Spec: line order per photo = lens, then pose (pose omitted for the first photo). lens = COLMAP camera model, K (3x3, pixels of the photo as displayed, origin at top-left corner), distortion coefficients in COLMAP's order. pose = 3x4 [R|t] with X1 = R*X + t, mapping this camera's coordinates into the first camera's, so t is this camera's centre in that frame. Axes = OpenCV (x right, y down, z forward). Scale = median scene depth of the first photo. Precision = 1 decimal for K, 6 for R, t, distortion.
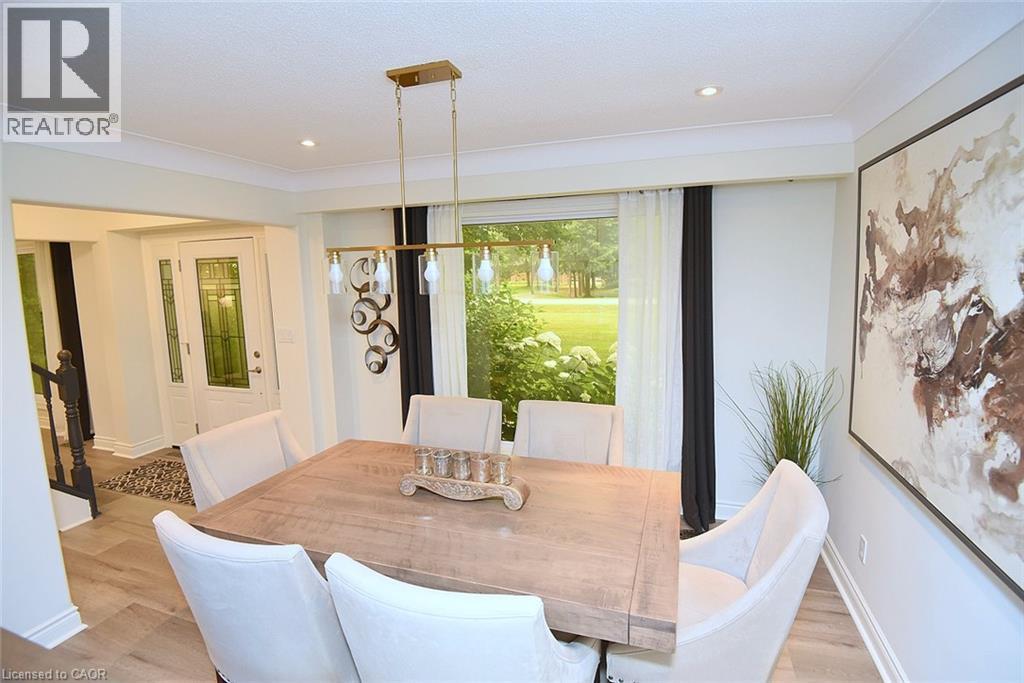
lens RADIAL K [[477.6, 0, 499.8], [0, 477.6, 326.2], [0, 0, 1]] dist [-0.009310, -0.019952]
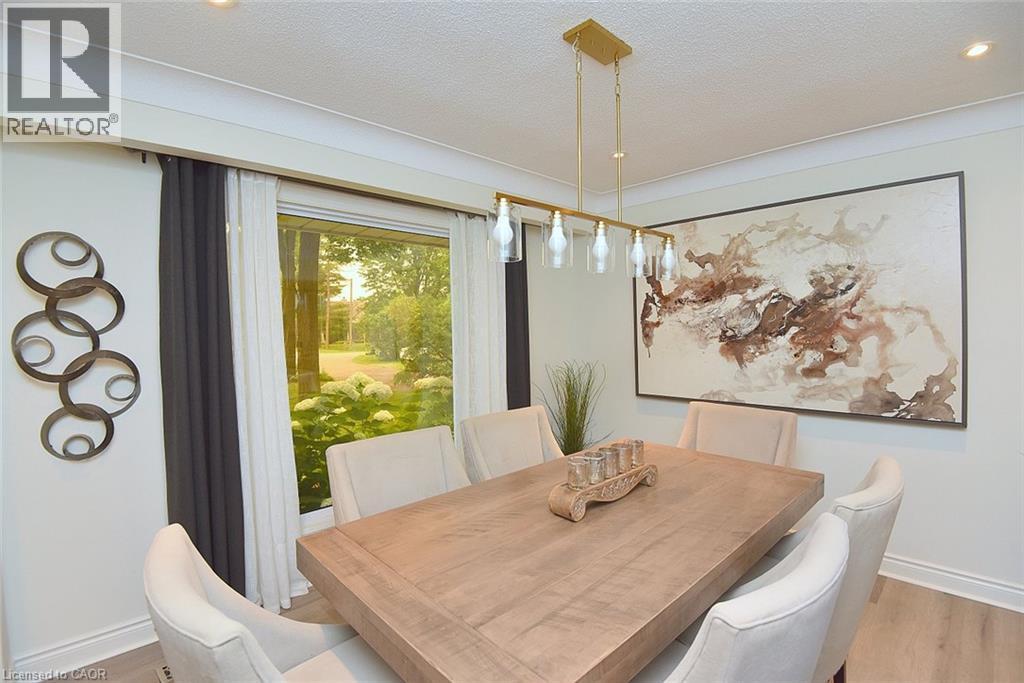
lens RADIAL K [[483.0, 0, 512.7], [0, 483.0, 330.5], [0, 0, 1]] dist [-0.003236, -0.021355]
pose [[0.451472, 0.011144, 0.892216, -1.310909], [0.099288, 0.993085, -0.062645, 0.108380], [-0.886744, 0.116869, 0.447244, 0.952018]]
